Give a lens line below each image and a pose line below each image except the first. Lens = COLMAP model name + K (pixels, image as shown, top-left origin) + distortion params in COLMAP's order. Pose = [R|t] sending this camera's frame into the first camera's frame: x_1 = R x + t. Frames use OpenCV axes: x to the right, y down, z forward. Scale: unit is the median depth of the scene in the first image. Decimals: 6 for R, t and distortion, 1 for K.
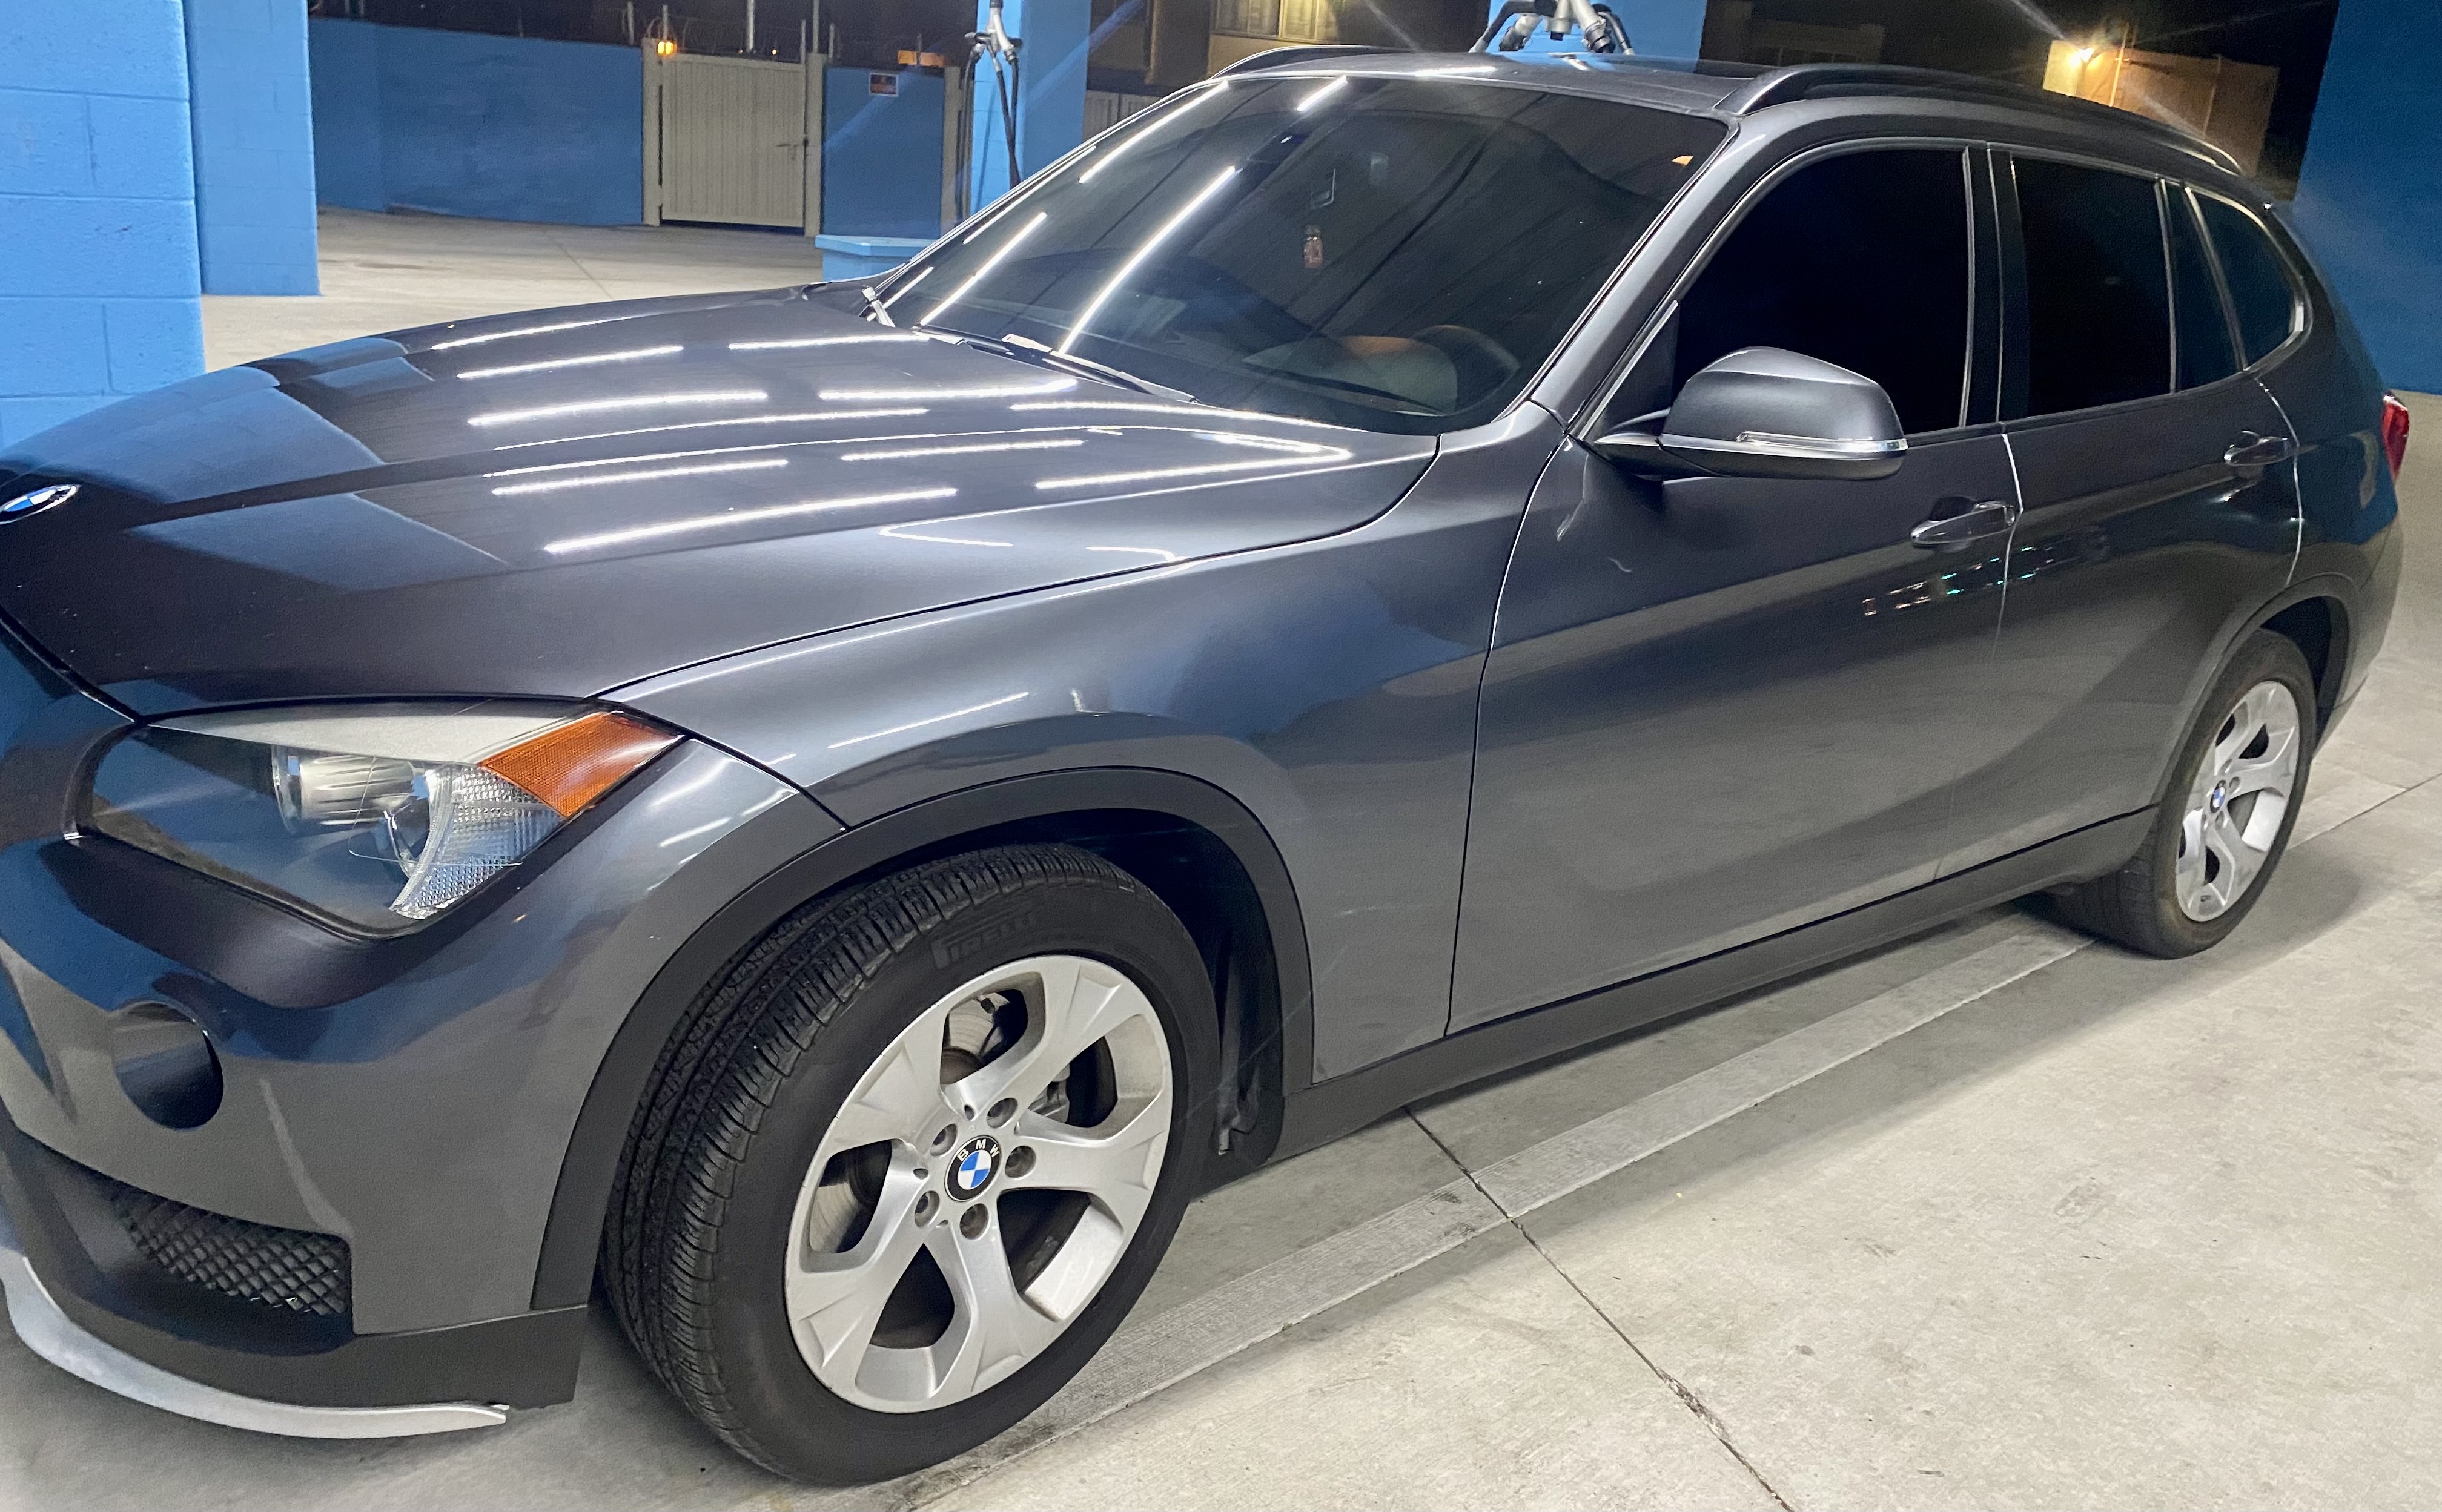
lens RADIAL K [[1826.2, 0, 1181.7], [0, 1826.2, 688.4], [0, 0, 1]] dist [-0.000983, 0.008546]
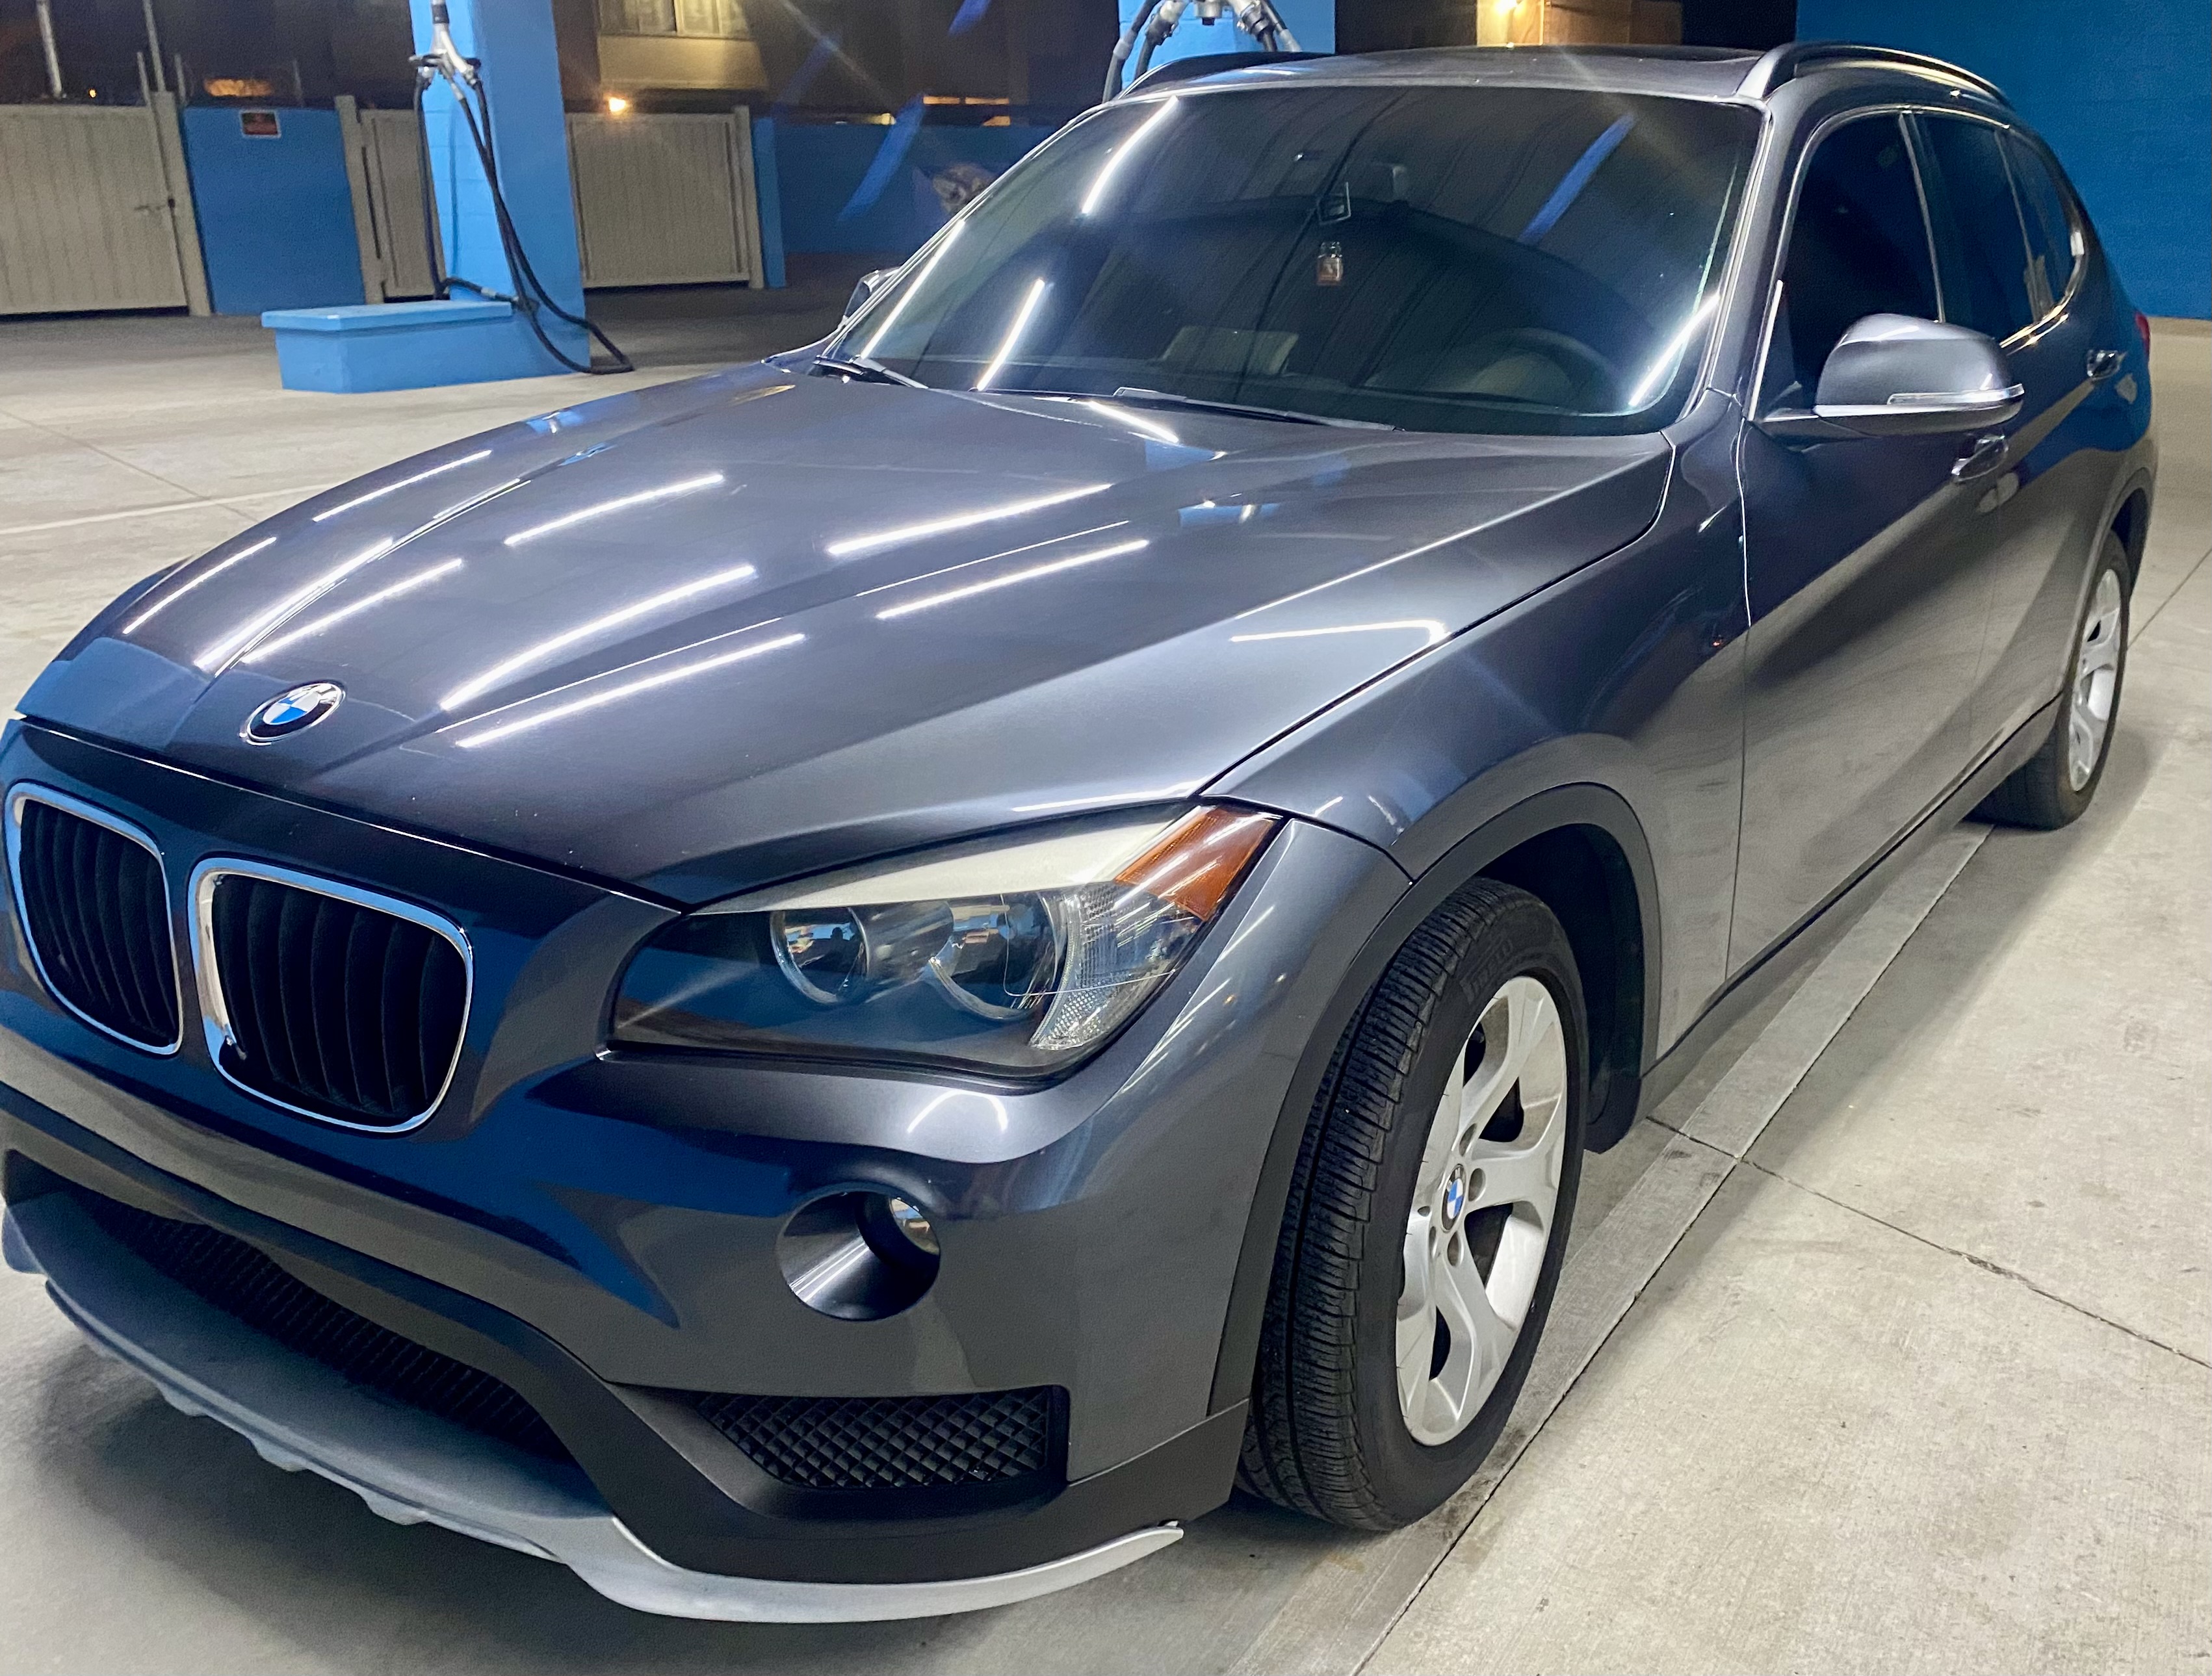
lens RADIAL K [[2027.4, 0, 1108.5], [0, 2027.4, 838.7], [0, 0, 1]] dist [0.008170, 0.000000]
pose [[0.941327, -0.179642, 0.285713, -0.531013], [0.166514, 0.983565, 0.069808, -0.043171], [-0.293558, -0.018137, 0.955769, -0.026148]]
